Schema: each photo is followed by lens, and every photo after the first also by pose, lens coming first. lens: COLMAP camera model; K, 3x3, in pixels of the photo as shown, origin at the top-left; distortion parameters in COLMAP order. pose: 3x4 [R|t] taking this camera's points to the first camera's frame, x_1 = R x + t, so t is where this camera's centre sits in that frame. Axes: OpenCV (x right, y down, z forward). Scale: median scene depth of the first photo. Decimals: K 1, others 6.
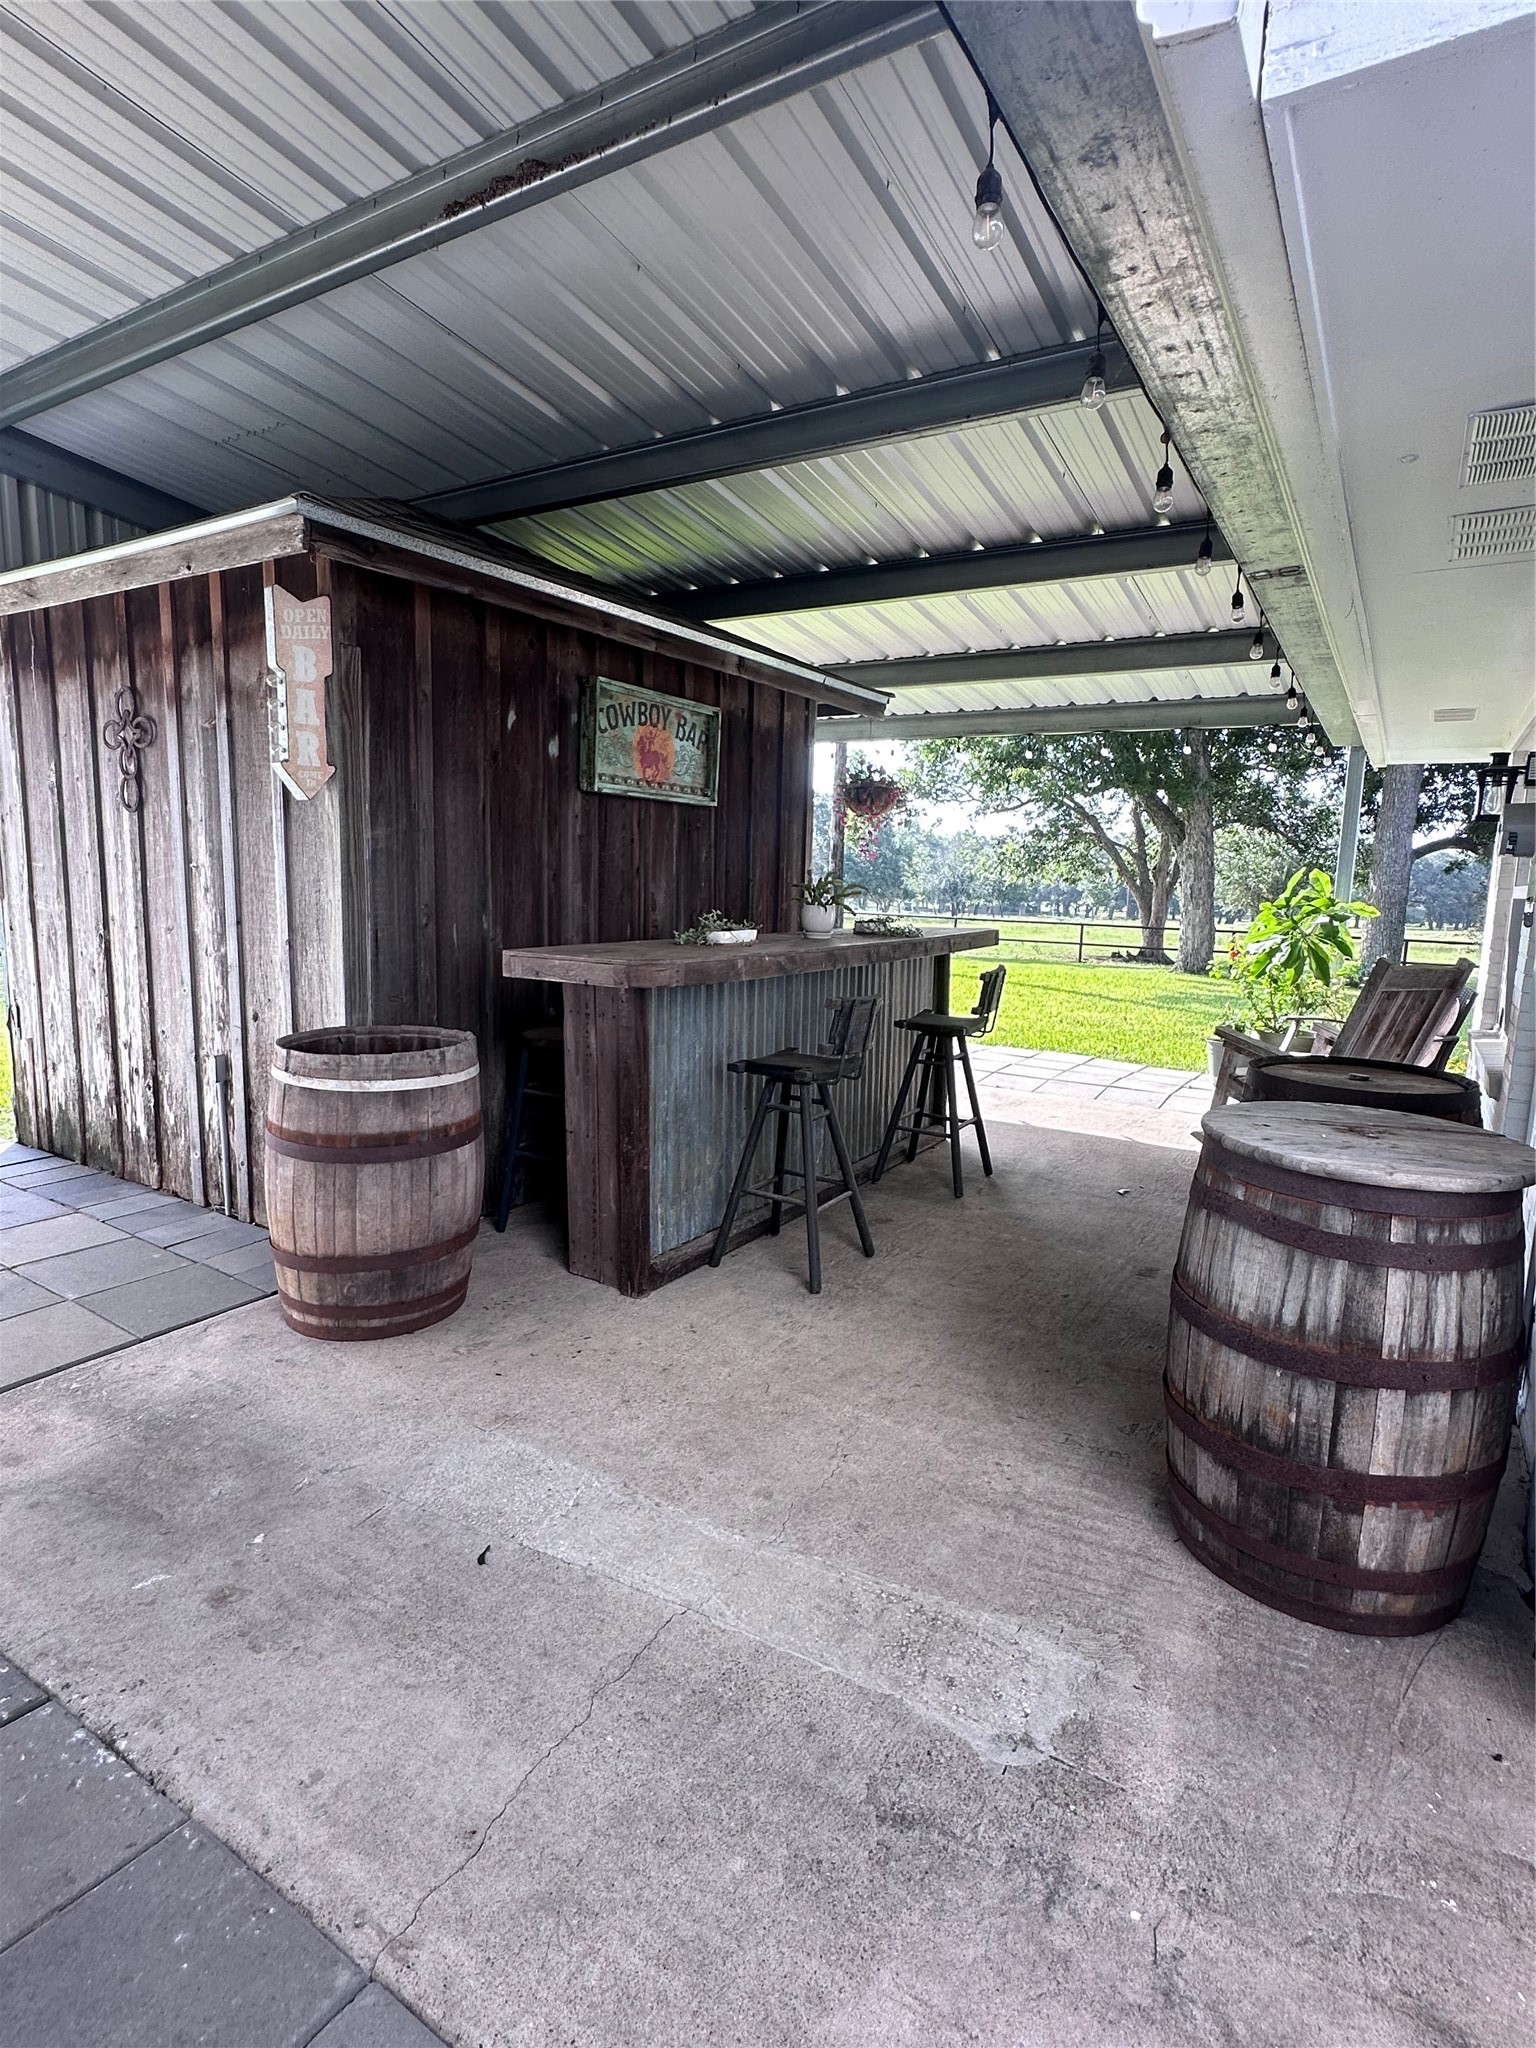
lens RADIAL K [[1020.1, 0, 787.0], [0, 1020.1, 1019.7], [0, 0, 1]] dist [-0.014700, 0.000234]
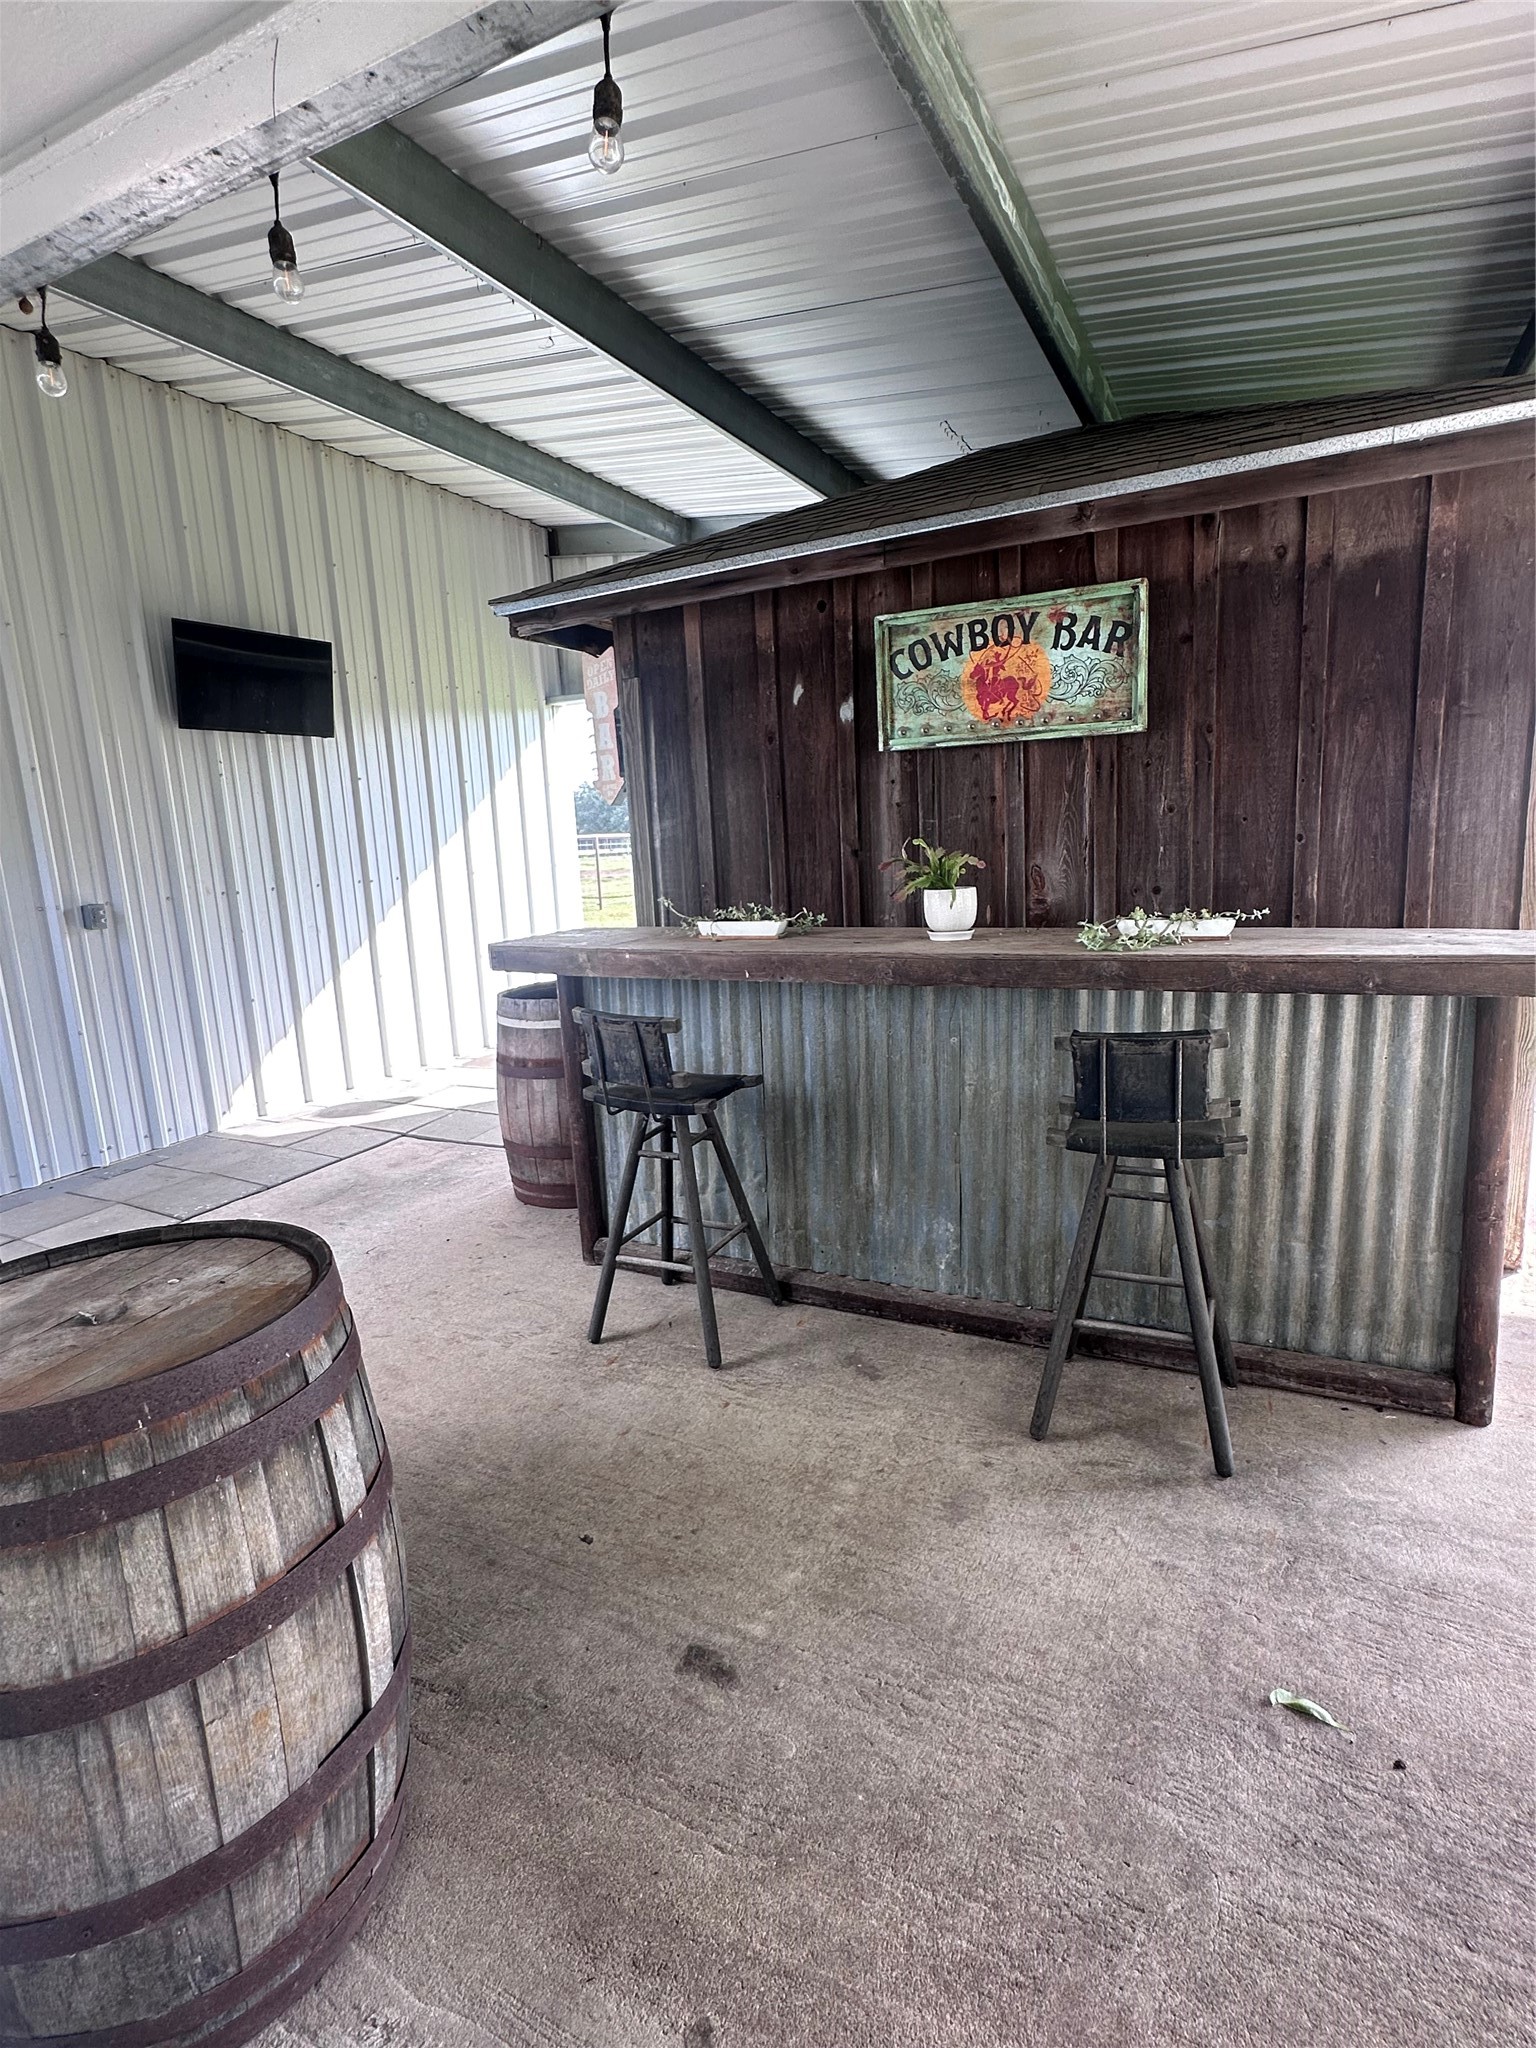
lens RADIAL K [[1020.1, 0, 783.2], [0, 1020.1, 1024.6], [0, 0, 1]] dist [-0.014700, 0.000234]
pose [[0.091912, 0.154768, -0.983666, 0.675333], [-0.091514, 0.984980, 0.146423, -0.111859], [0.991553, 0.076561, 0.104695, 0.822866]]
